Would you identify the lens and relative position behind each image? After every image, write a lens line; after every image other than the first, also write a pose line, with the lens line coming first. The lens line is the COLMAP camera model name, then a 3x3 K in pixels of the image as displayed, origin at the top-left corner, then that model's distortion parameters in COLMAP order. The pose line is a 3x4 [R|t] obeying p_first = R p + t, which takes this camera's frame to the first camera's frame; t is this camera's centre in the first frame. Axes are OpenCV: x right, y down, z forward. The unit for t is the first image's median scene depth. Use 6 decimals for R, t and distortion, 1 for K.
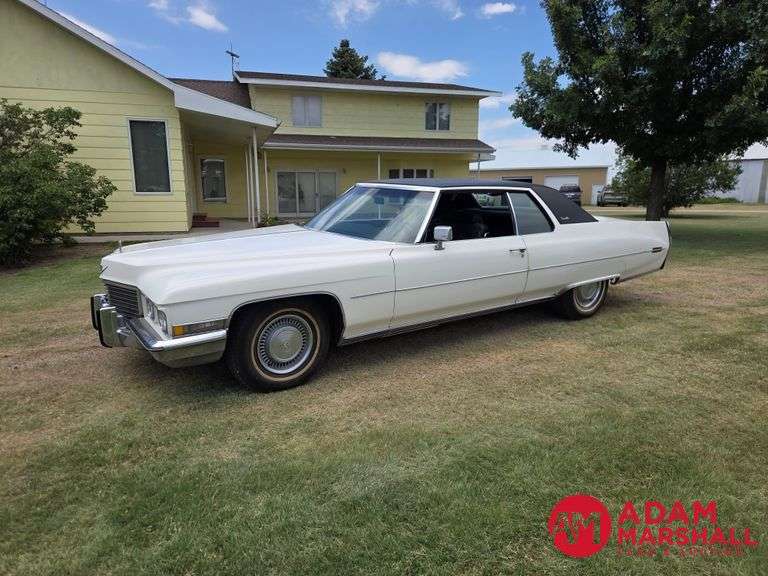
lens RADIAL K [[526.9, 0, 386.0], [0, 526.9, 290.8], [0, 0, 1]] dist [0.058161, -0.053870]
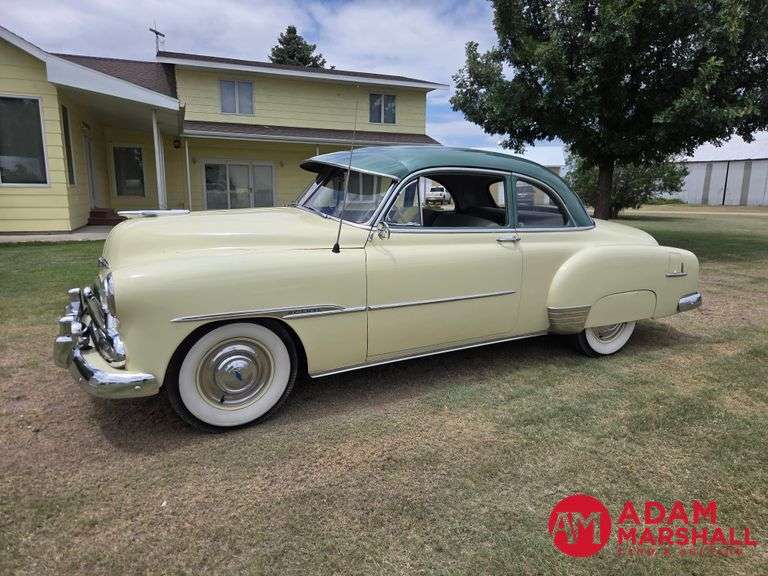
lens RADIAL K [[514.5, 0, 401.7], [0, 514.5, 282.6], [0, 0, 1]] dist [0.061072, -0.050159]
pose [[0.995856, -0.000946, 0.090939, 0.061892], [0.001243, 0.999994, -0.003209, -0.023110], [-0.090935, 0.003309, 0.995851, 0.109555]]
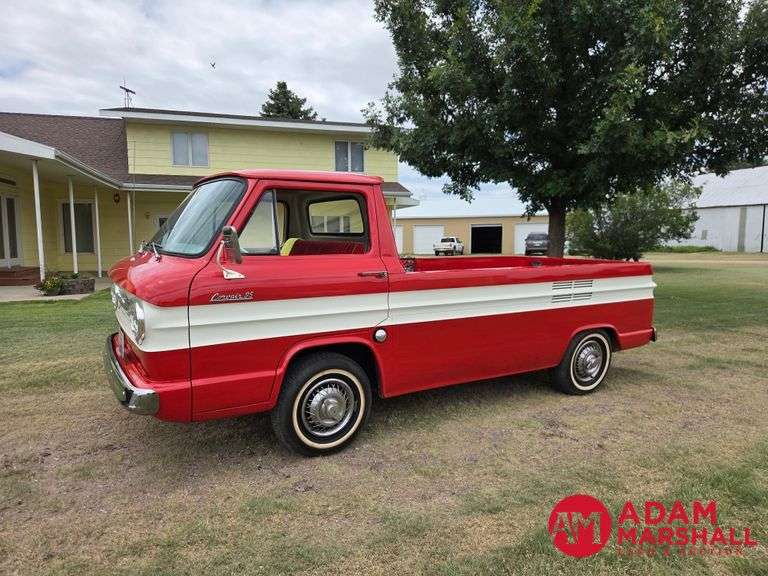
lens RADIAL K [[514.5, 0, 401.7], [0, 514.5, 282.6], [0, 0, 1]] dist [0.061072, -0.050159]
pose [[0.999997, -0.002191, -0.001138, 0.244436], [0.002065, 0.994894, -0.100908, -0.045728], [0.001354, 0.100906, 0.994895, 0.223478]]
